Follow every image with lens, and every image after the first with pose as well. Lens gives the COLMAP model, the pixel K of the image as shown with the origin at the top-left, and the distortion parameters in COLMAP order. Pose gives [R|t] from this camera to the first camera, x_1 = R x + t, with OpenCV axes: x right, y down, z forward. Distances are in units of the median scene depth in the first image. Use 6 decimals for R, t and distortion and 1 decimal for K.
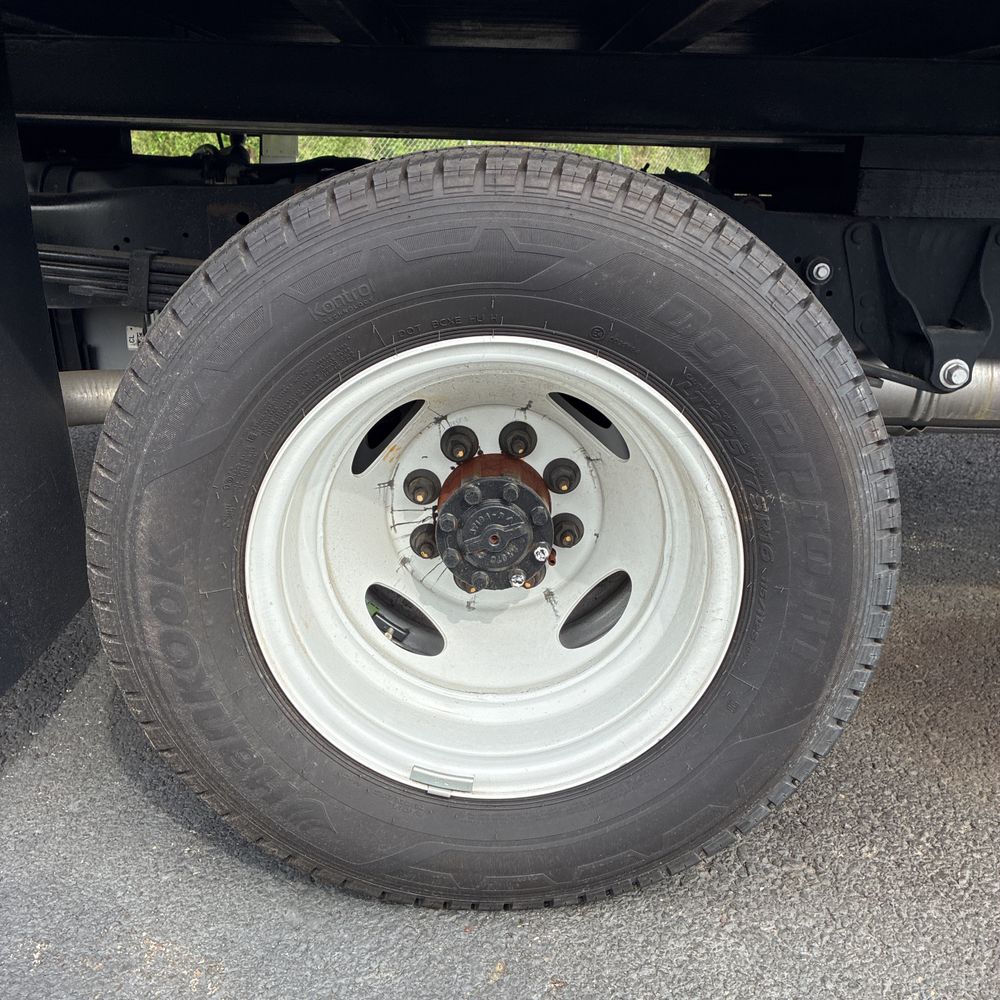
lens RADIAL K [[1020.9, 0, 495.0], [0, 1020.9, 502.5], [0, 0, 1]] dist [0.018593, 0.000000]
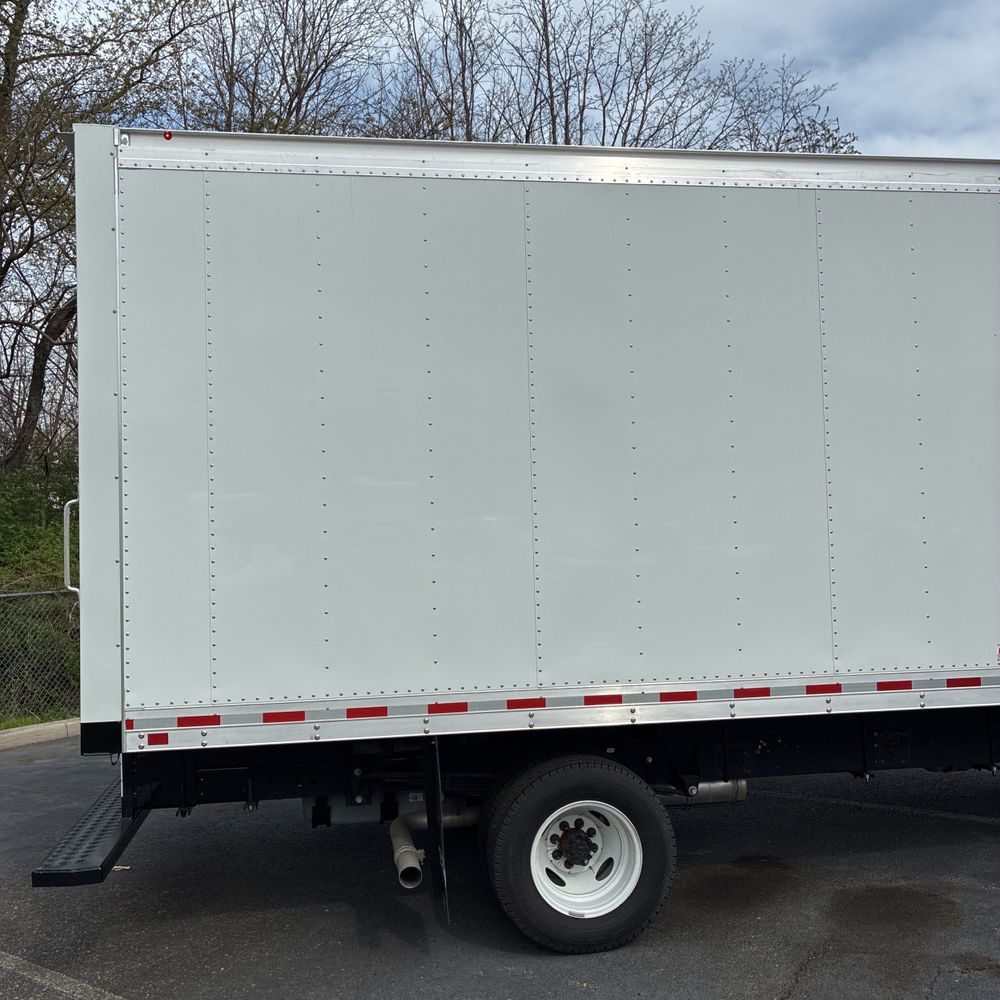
lens RADIAL K [[1020.9, 0, 496.7], [0, 1020.9, 492.0], [0, 0, 1]] dist [0.018593, 0.000000]
pose [[0.985778, -0.035090, 0.164346, -0.861341], [0.092469, 0.929859, -0.356105, 0.118682], [-0.140323, 0.366238, 0.919880, -2.908772]]
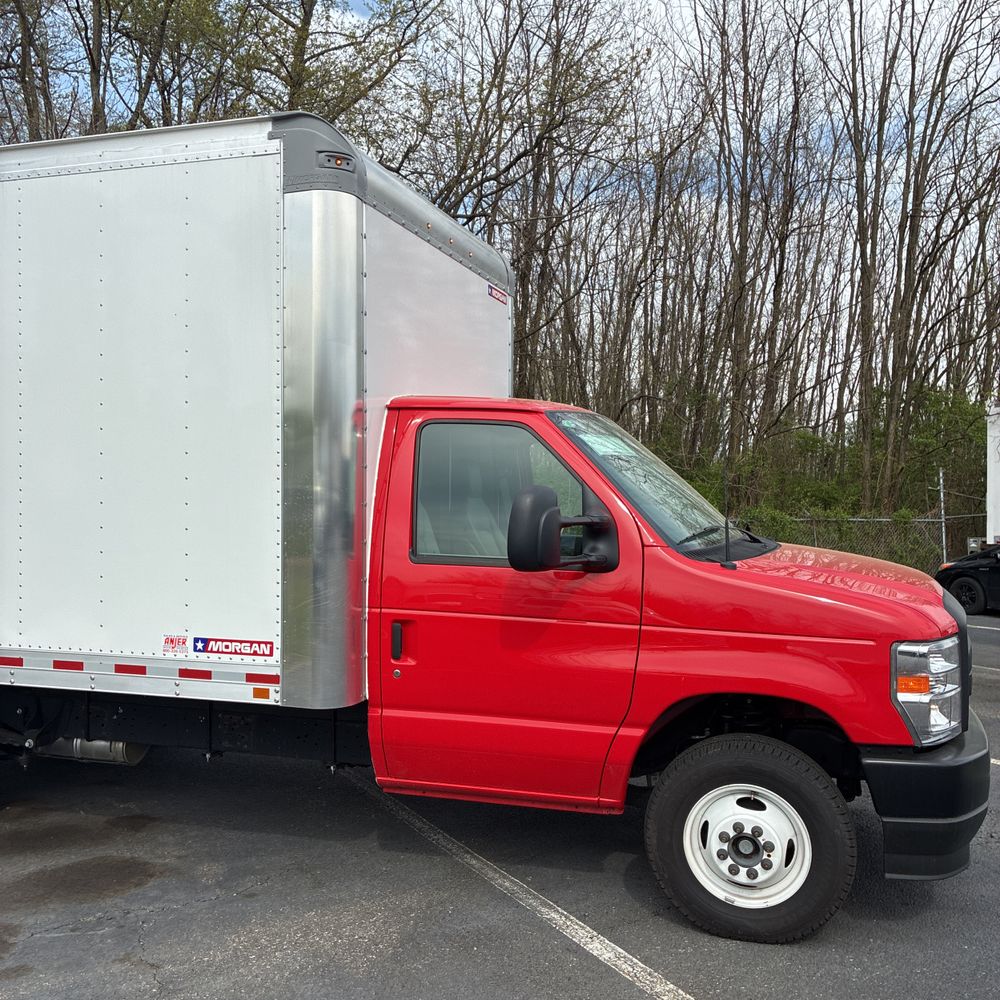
lens RADIAL K [[1020.9, 0, 494.1], [0, 1020.9, 497.1], [0, 0, 1]] dist [0.018593, 0.000000]
pose [[0.956197, -0.012140, -0.292471, 3.898009], [-0.081244, 0.948880, -0.305002, 0.019500], [0.281223, 0.315403, 0.906330, -2.639375]]
